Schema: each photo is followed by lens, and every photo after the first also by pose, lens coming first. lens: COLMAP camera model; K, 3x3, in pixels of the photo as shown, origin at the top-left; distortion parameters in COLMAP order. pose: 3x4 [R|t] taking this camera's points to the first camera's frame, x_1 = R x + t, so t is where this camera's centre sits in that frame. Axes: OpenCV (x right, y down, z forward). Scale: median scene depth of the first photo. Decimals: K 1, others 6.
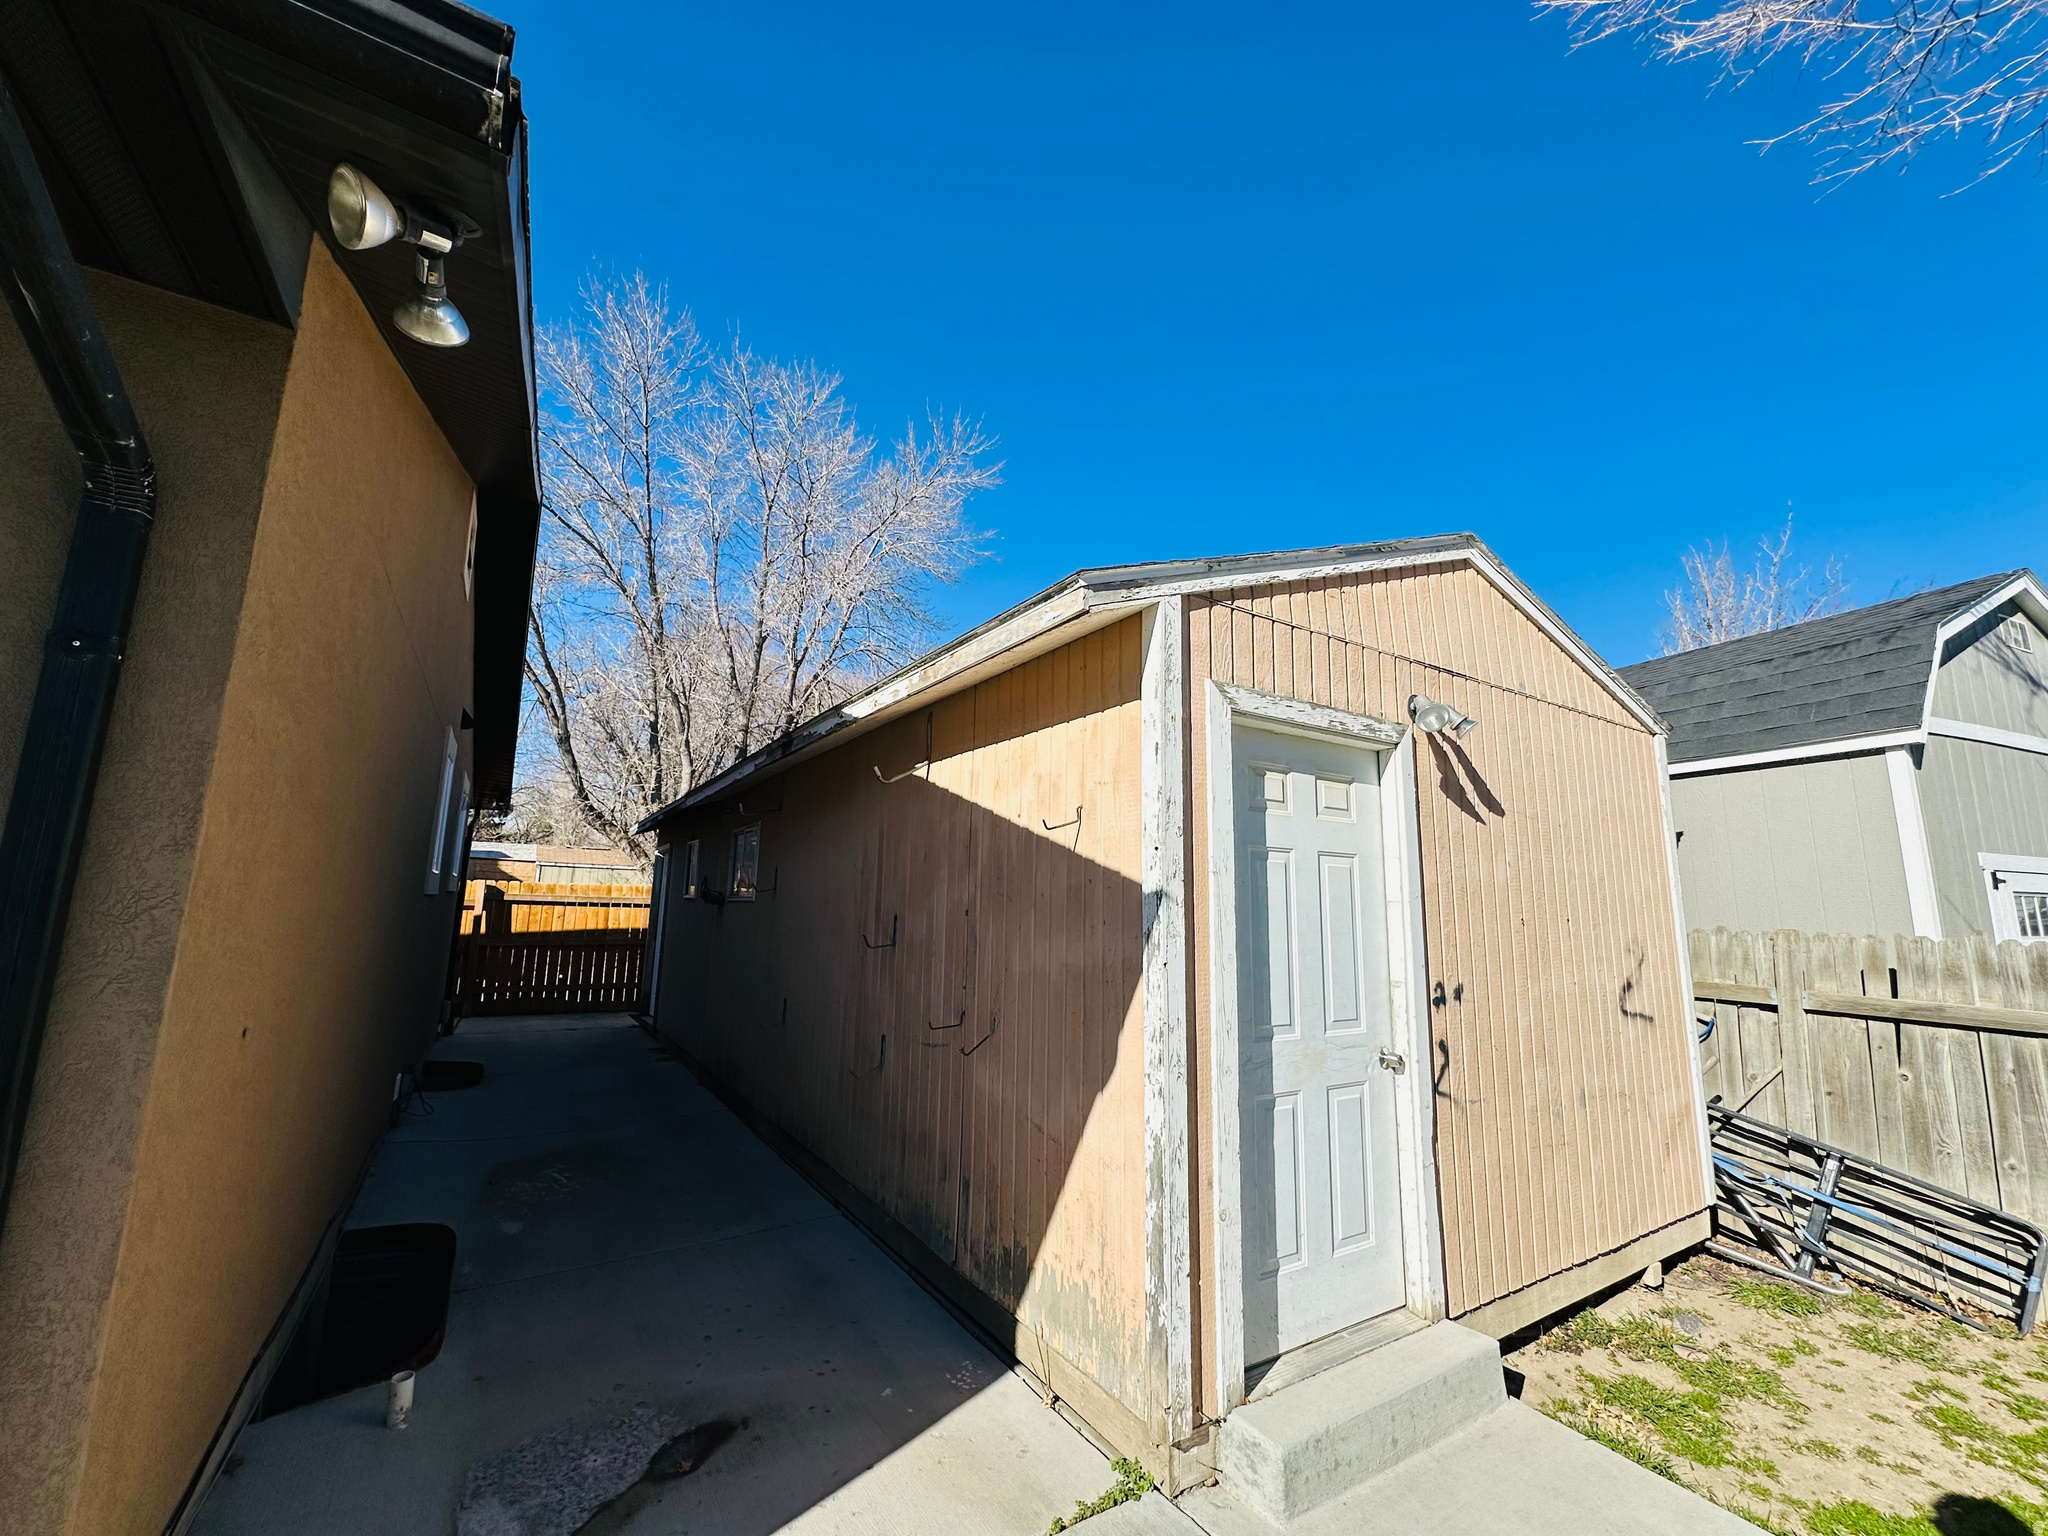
lens RADIAL K [[815.4, 0, 1019.2], [0, 815.4, 765.2], [0, 0, 1]] dist [-0.003384, -0.000053]
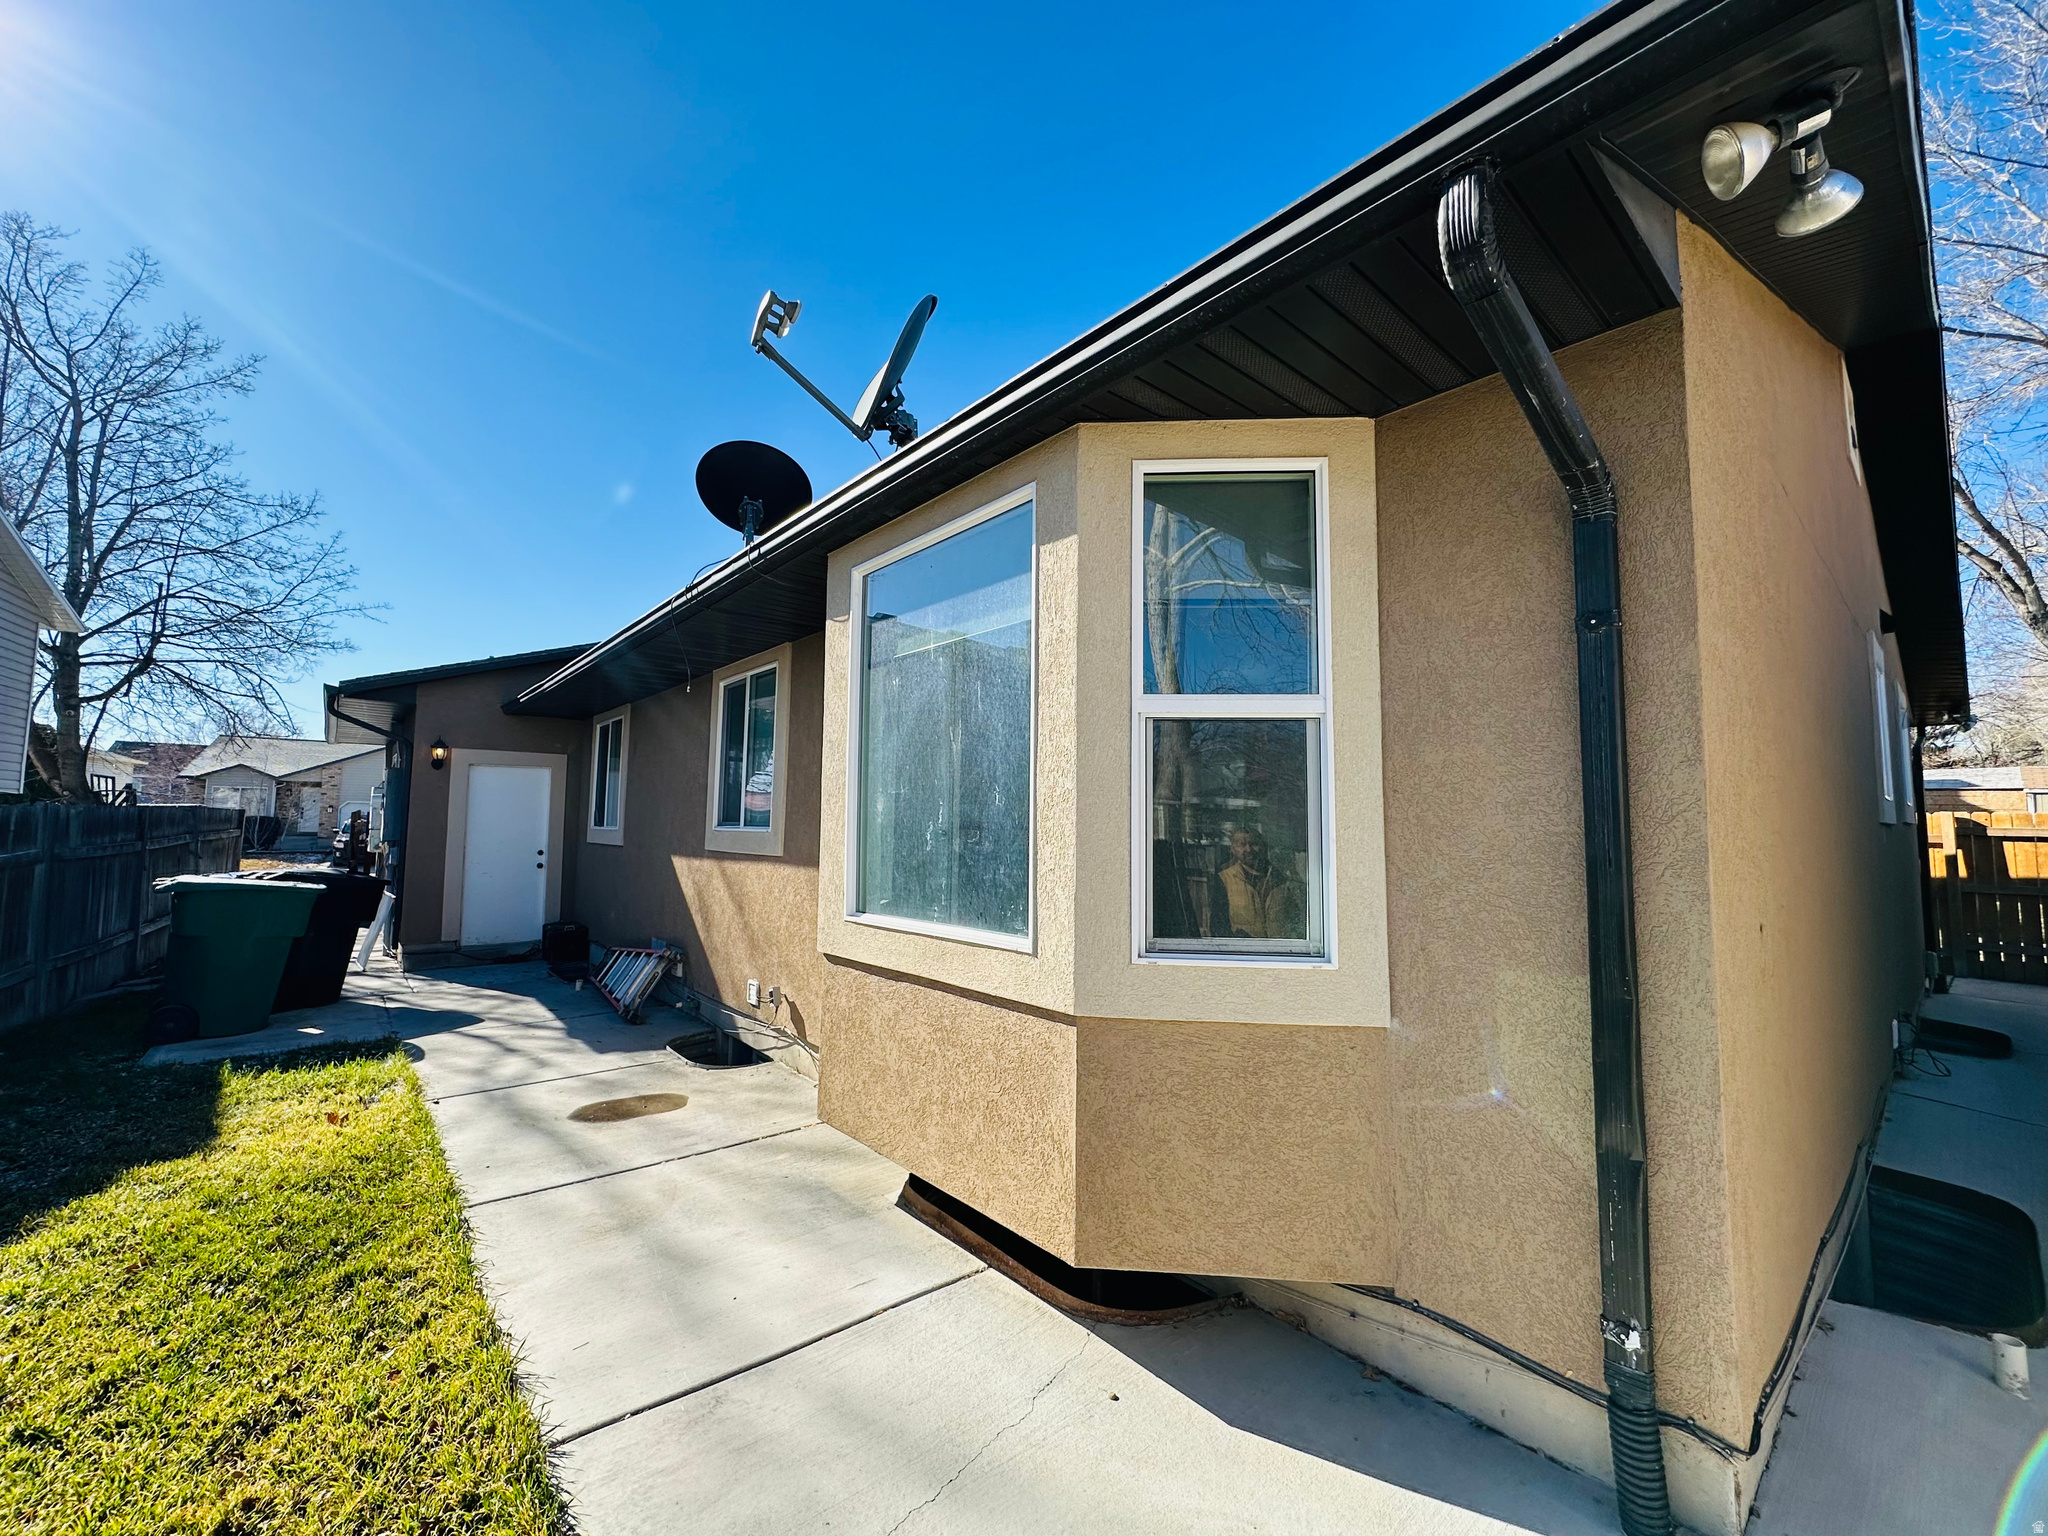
lens RADIAL K [[815.4, 0, 1019.2], [0, 815.4, 765.2], [0, 0, 1]] dist [-0.003384, -0.000053]
pose [[0.149404, -0.092604, -0.984430, 0.016133], [0.158268, 0.985008, -0.068638, 0.018310], [0.976028, -0.145549, 0.161820, -0.123726]]
